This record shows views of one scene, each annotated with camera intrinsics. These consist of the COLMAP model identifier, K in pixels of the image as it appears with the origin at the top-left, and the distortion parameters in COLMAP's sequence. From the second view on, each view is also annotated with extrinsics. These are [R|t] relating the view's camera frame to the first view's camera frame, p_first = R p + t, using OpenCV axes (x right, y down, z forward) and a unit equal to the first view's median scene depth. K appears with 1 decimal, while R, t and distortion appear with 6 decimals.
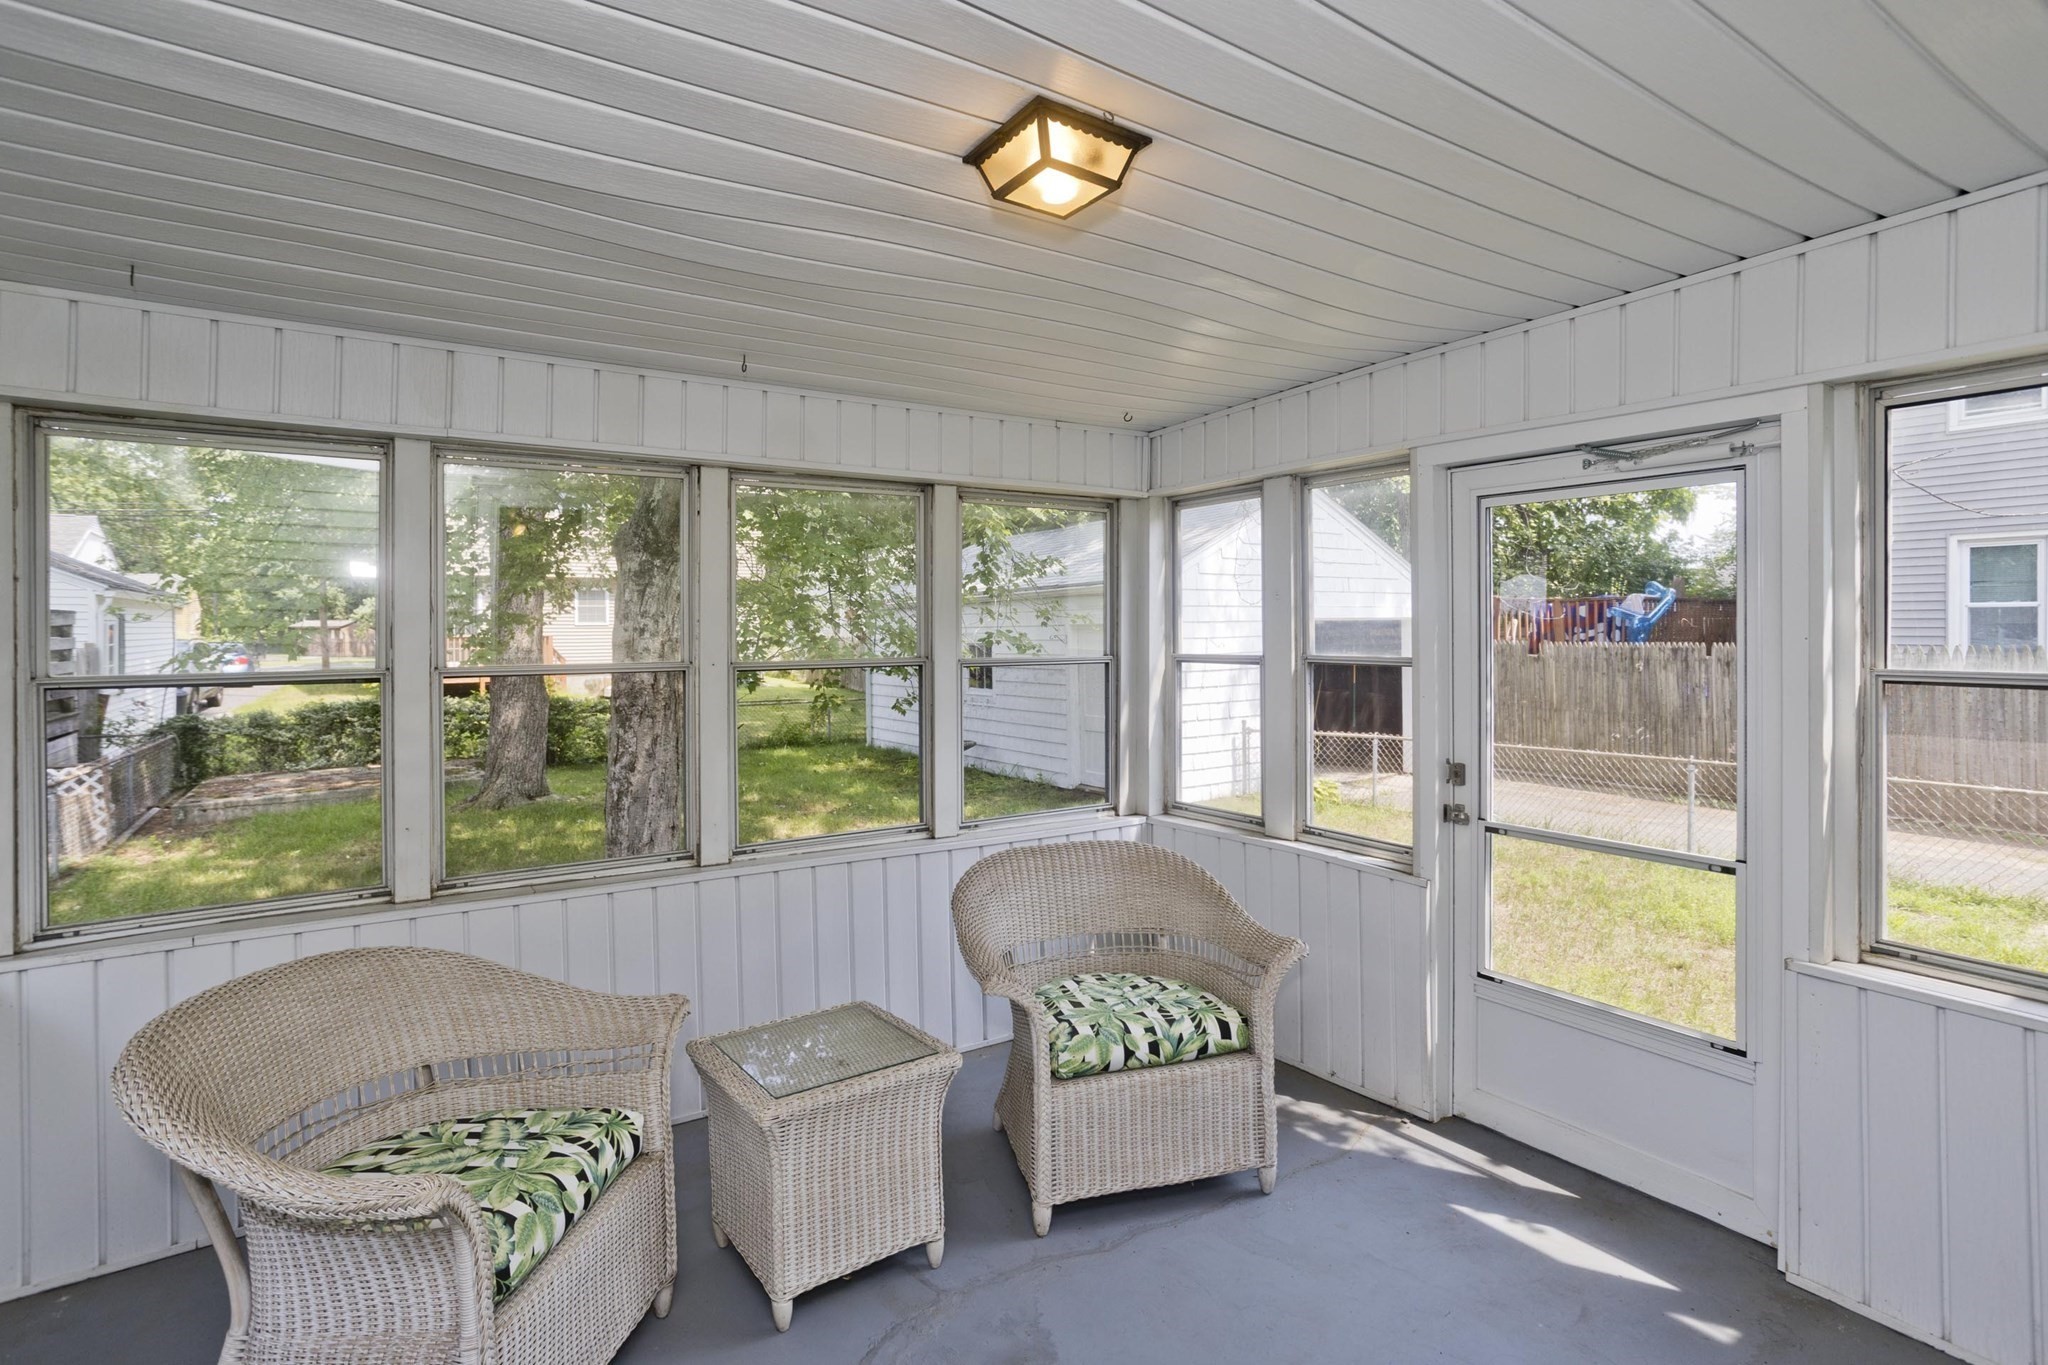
lens RADIAL K [[1011.9, 0, 1012.1], [0, 1011.9, 640.5], [0, 0, 1]] dist [-0.002361, -0.000419]
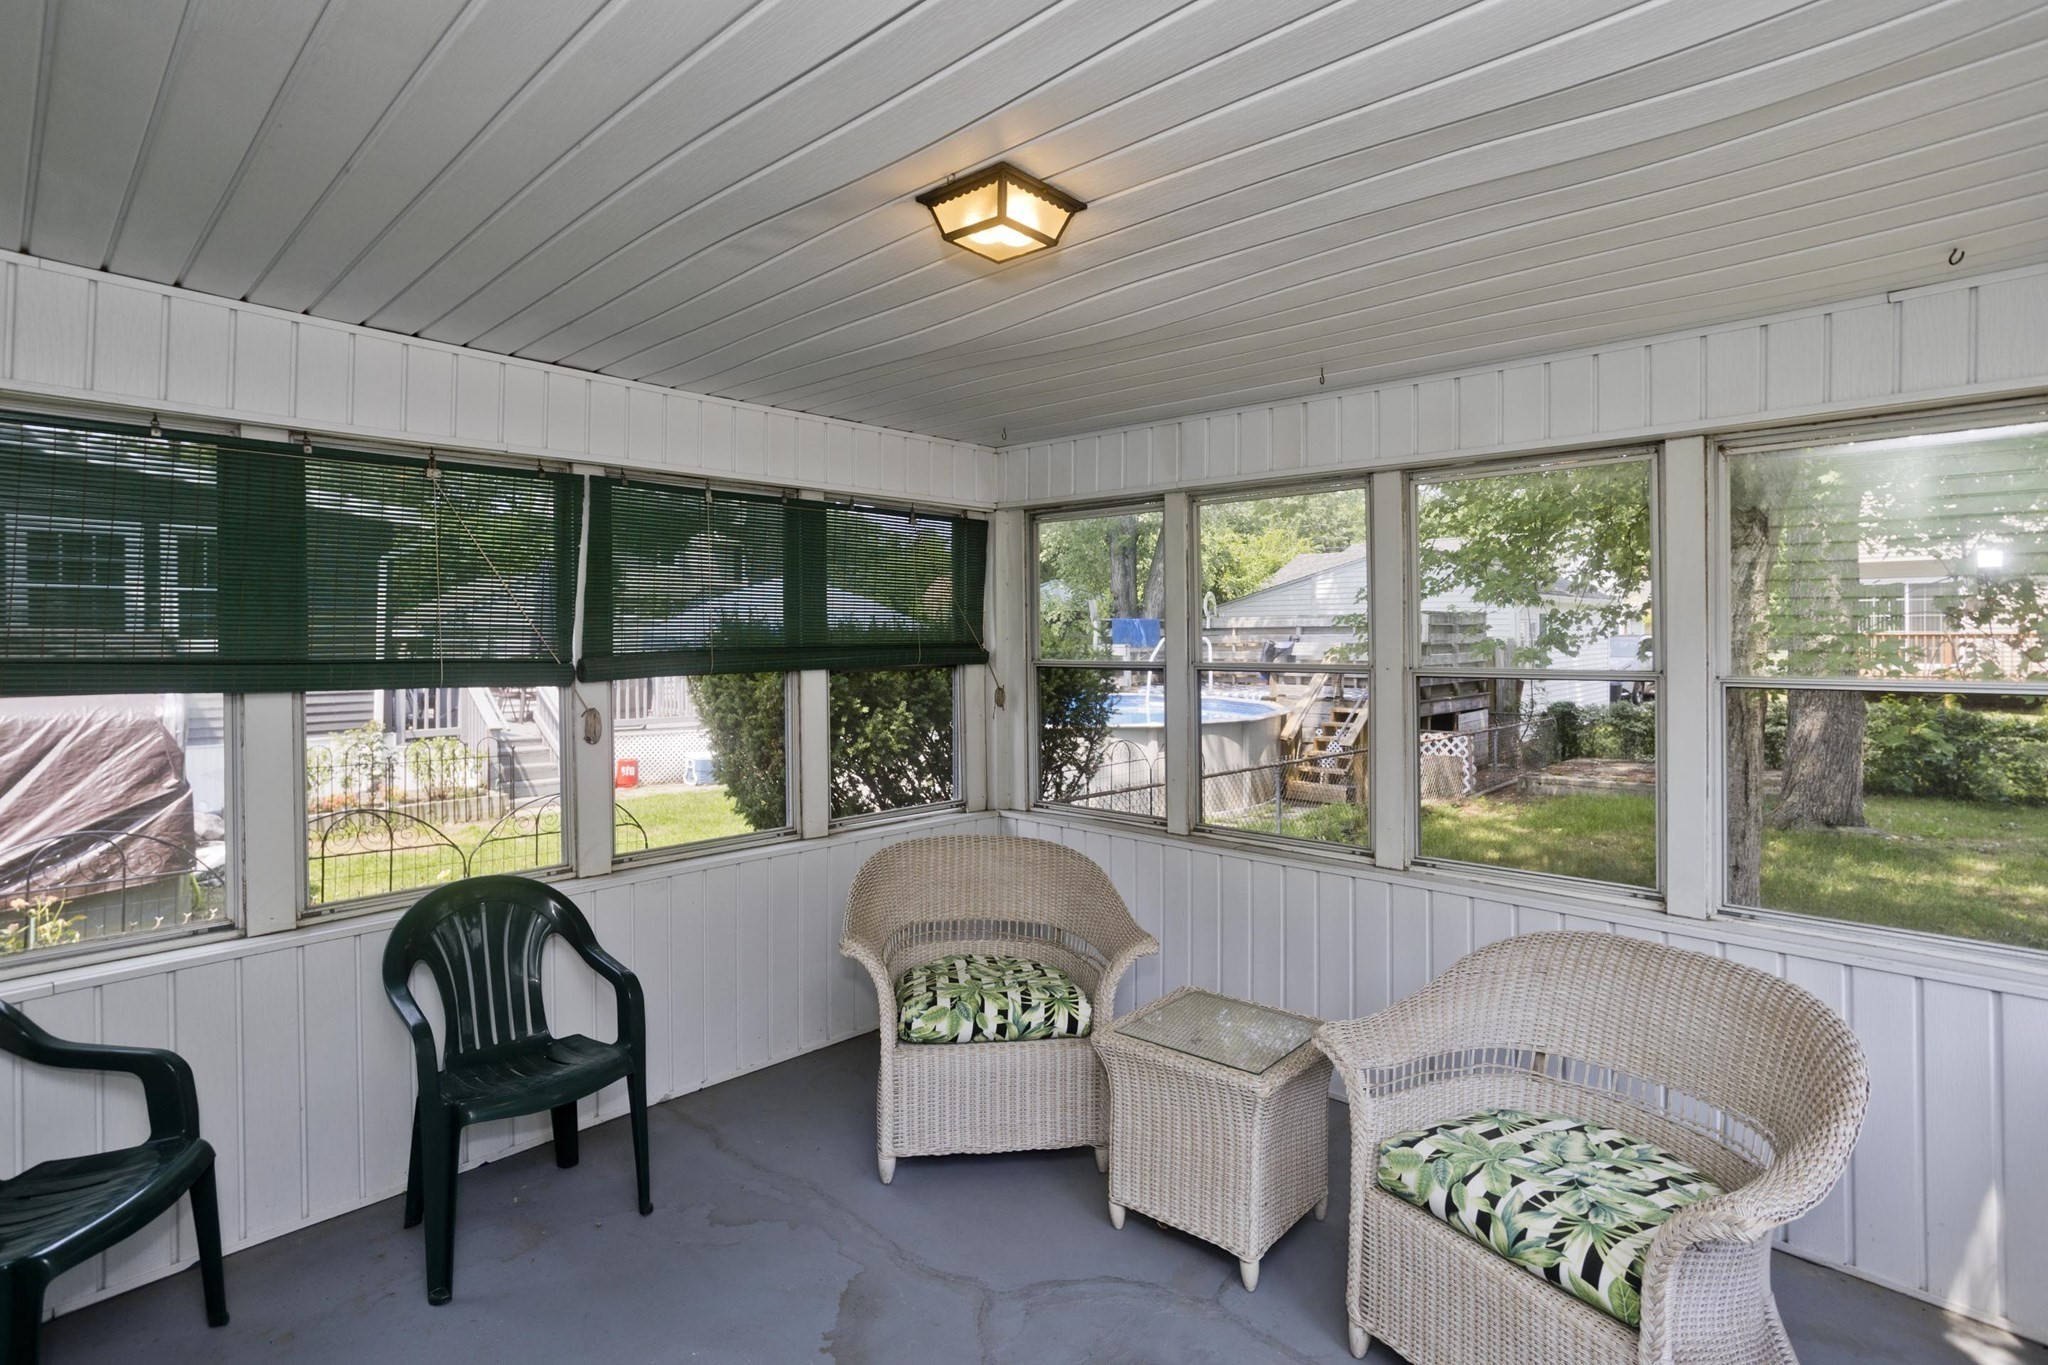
lens RADIAL K [[1021.1, 0, 1025.9], [0, 1021.1, 642.9], [0, 0, 1]] dist [-0.055585, 0.036493]
pose [[0.241692, 0.011762, -0.970282, 0.692493], [-0.006752, 0.999923, 0.010440, -0.011438], [0.970330, 0.004029, 0.241752, 0.476155]]
